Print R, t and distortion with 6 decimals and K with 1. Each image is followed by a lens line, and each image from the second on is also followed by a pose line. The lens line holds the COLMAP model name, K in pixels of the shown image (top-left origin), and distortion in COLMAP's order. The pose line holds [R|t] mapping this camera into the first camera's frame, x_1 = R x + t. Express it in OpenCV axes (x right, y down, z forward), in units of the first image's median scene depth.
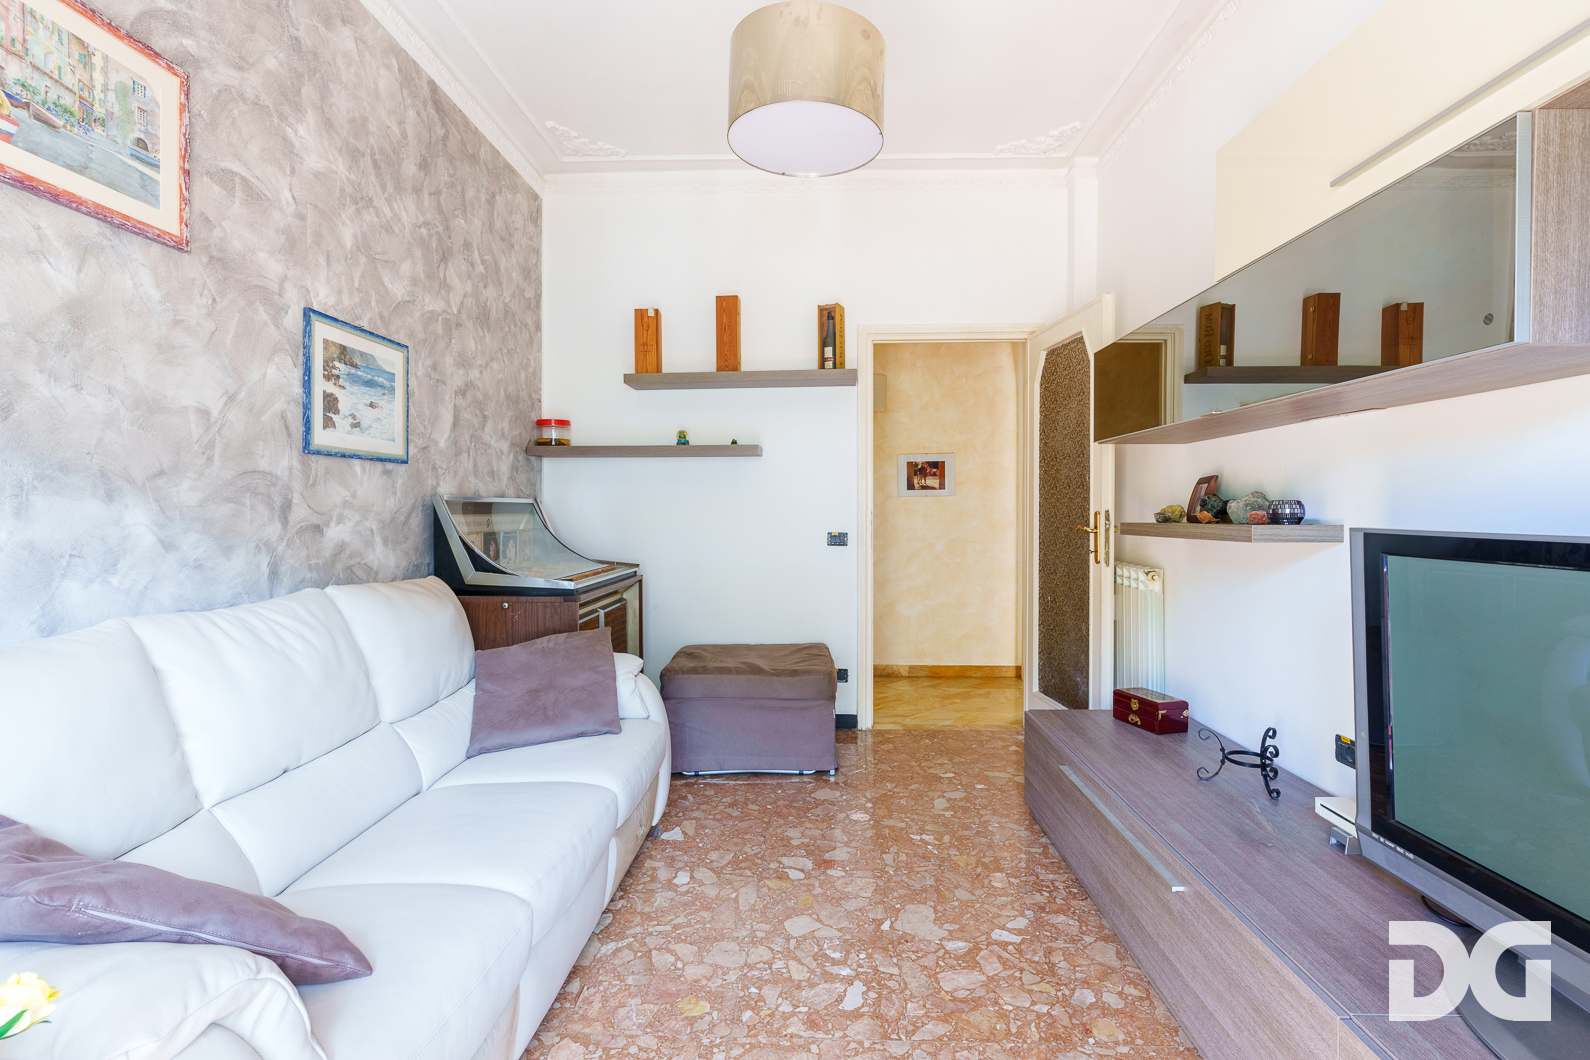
lens RADIAL K [[767.5, 0, 795.3], [0, 767.5, 520.1], [0, 0, 1]] dist [0.001274, 0.000384]
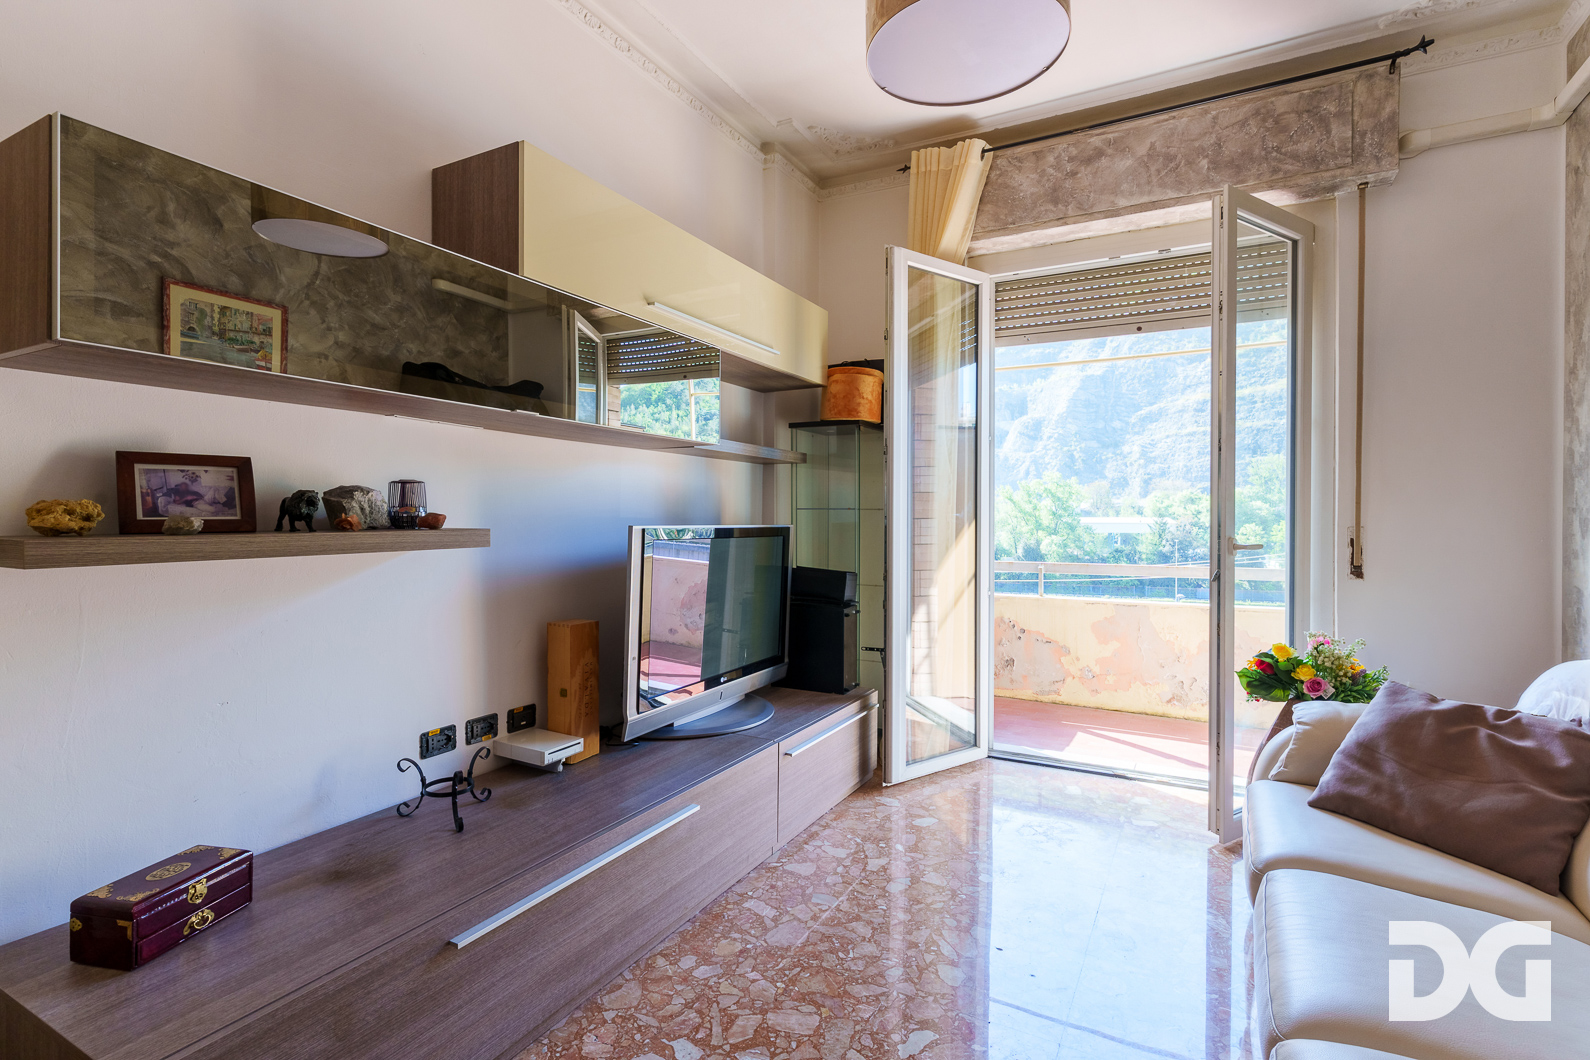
lens RADIAL K [[751.4, 0, 786.5], [0, 751.4, 524.9], [0, 0, 1]] dist [0.001403, 0.000016]
pose [[-0.890729, -0.011931, 0.454378, -0.154555], [-0.001656, 0.999734, 0.023005, -0.015898], [-0.454532, 0.019739, -0.890512, 1.538766]]
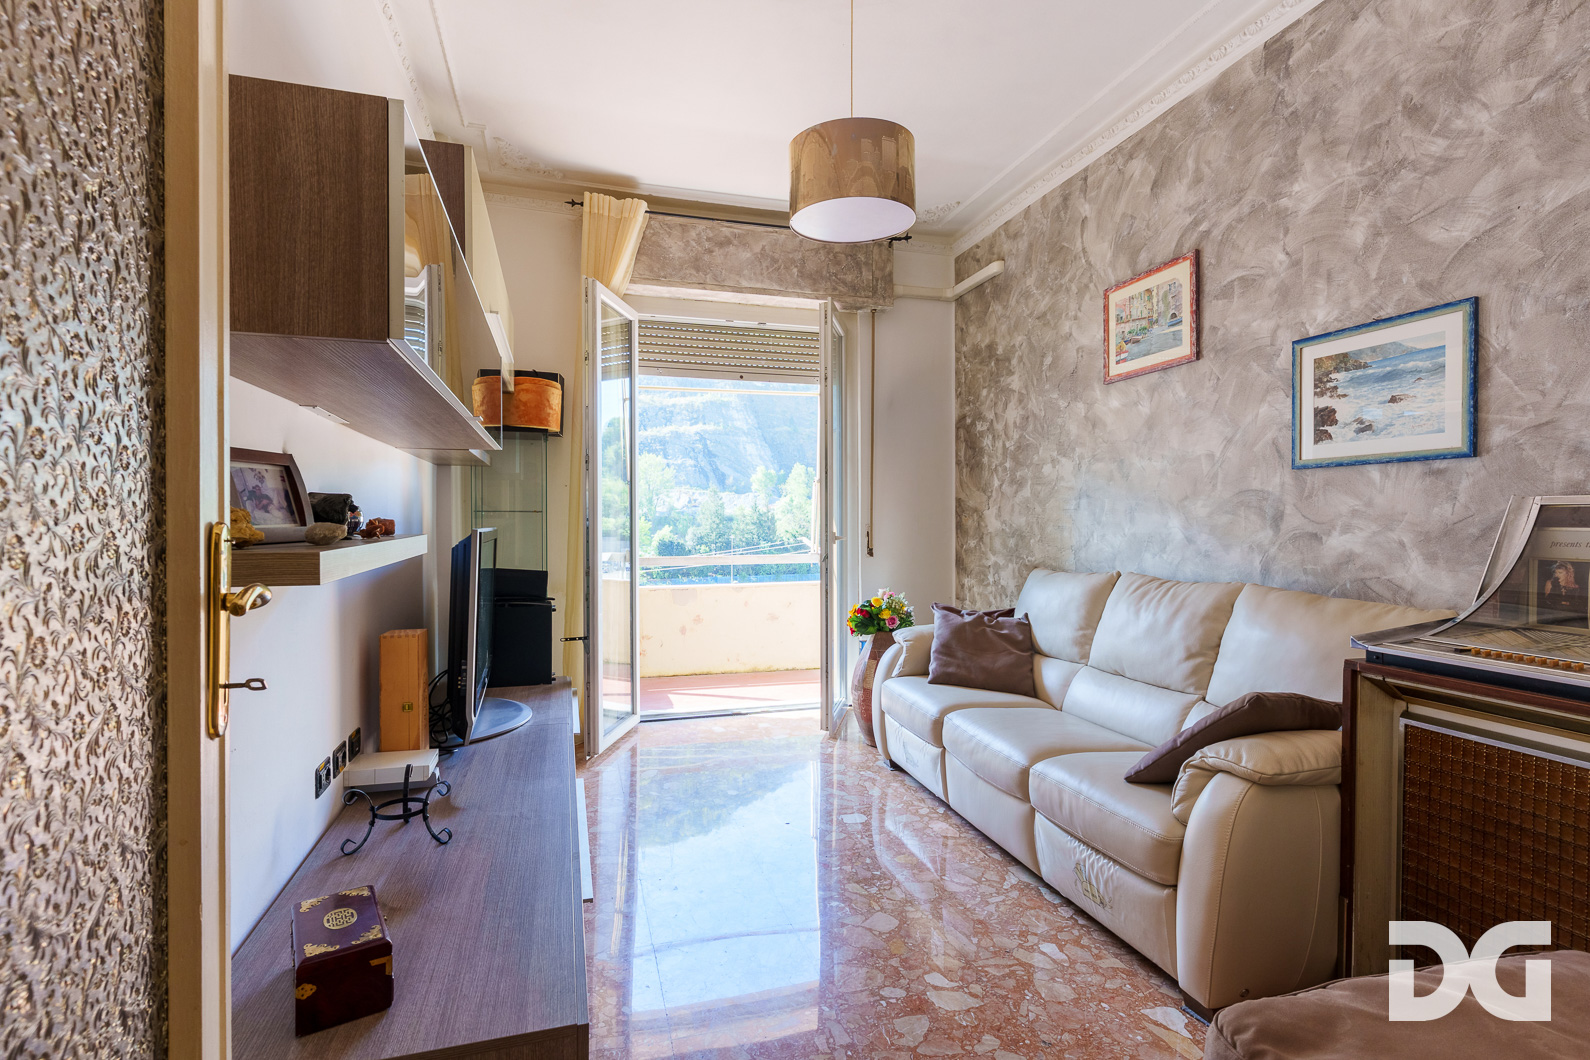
lens RADIAL K [[757.7, 0, 789.5], [0, 757.7, 528.7], [0, 0, 1]] dist [-0.000407, 0.000416]
pose [[-0.950045, 0.001306, -0.312109, 0.425597], [-0.006949, 0.999655, 0.025337, -0.022768], [0.312034, 0.026240, -0.949708, 1.845869]]
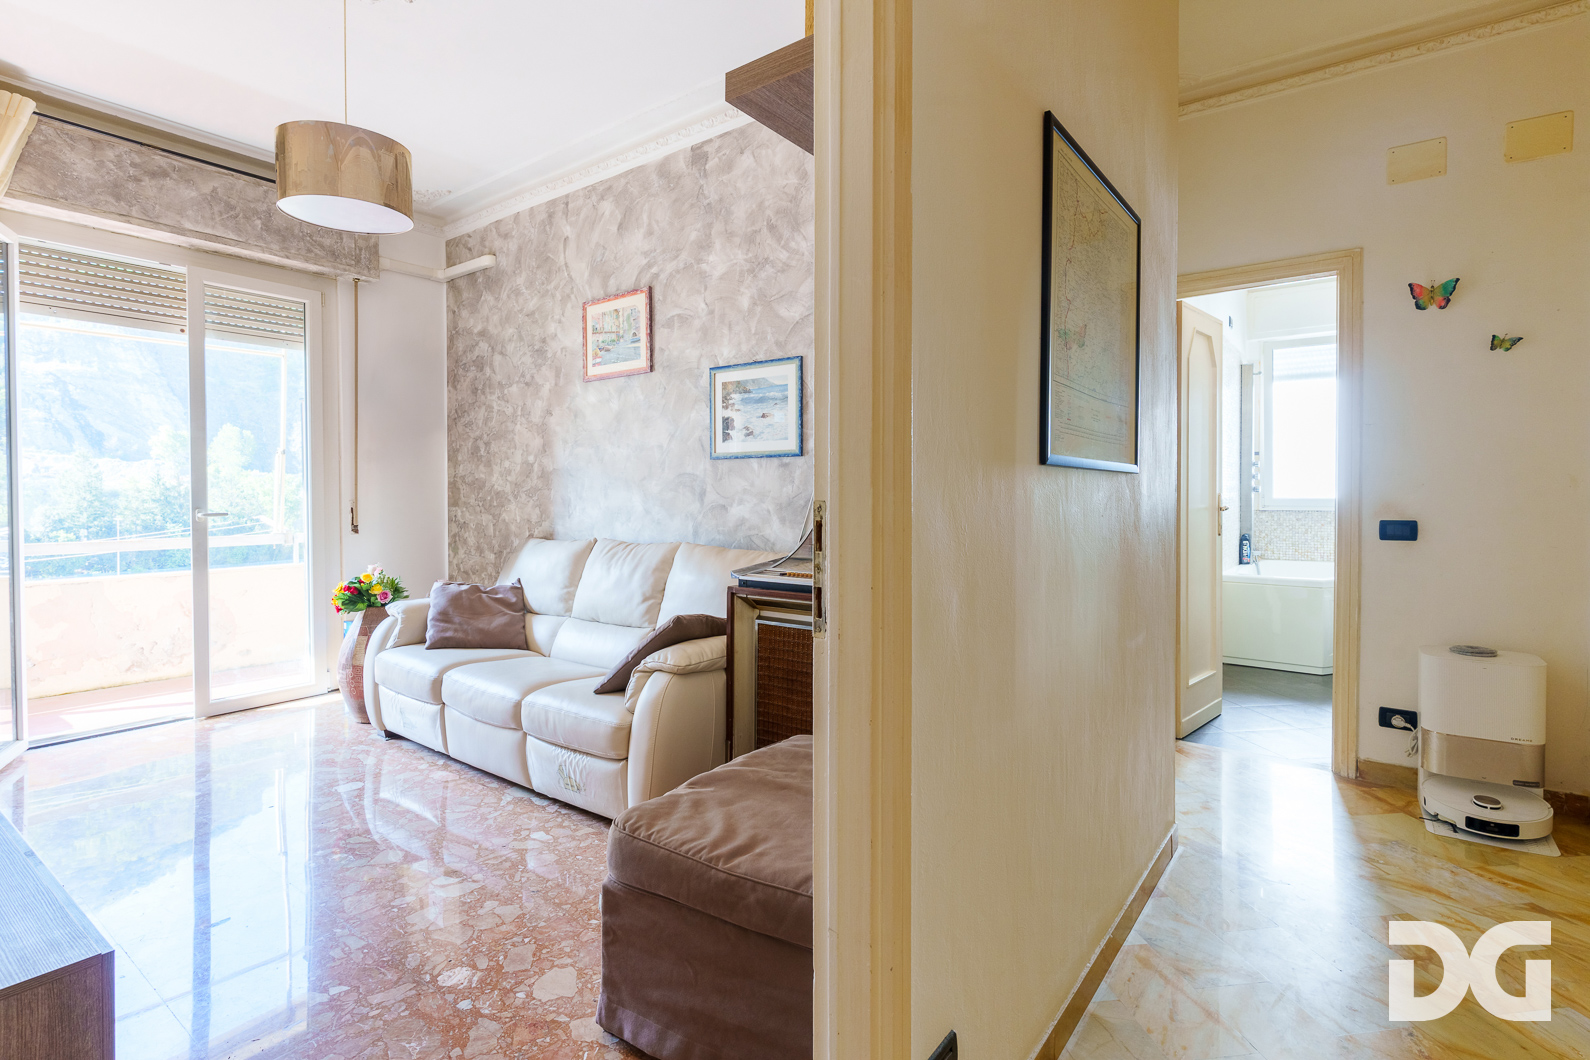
lens RADIAL K [[771.4, 0, 797.3], [0, 771.4, 507.4], [0, 0, 1]] dist [0.003560, 0.000848]
pose [[-0.570459, 0.010460, -0.821260, 0.580033], [-0.013441, 0.999666, 0.022069, -0.025893], [0.821216, 0.023628, -0.570128, 2.073586]]
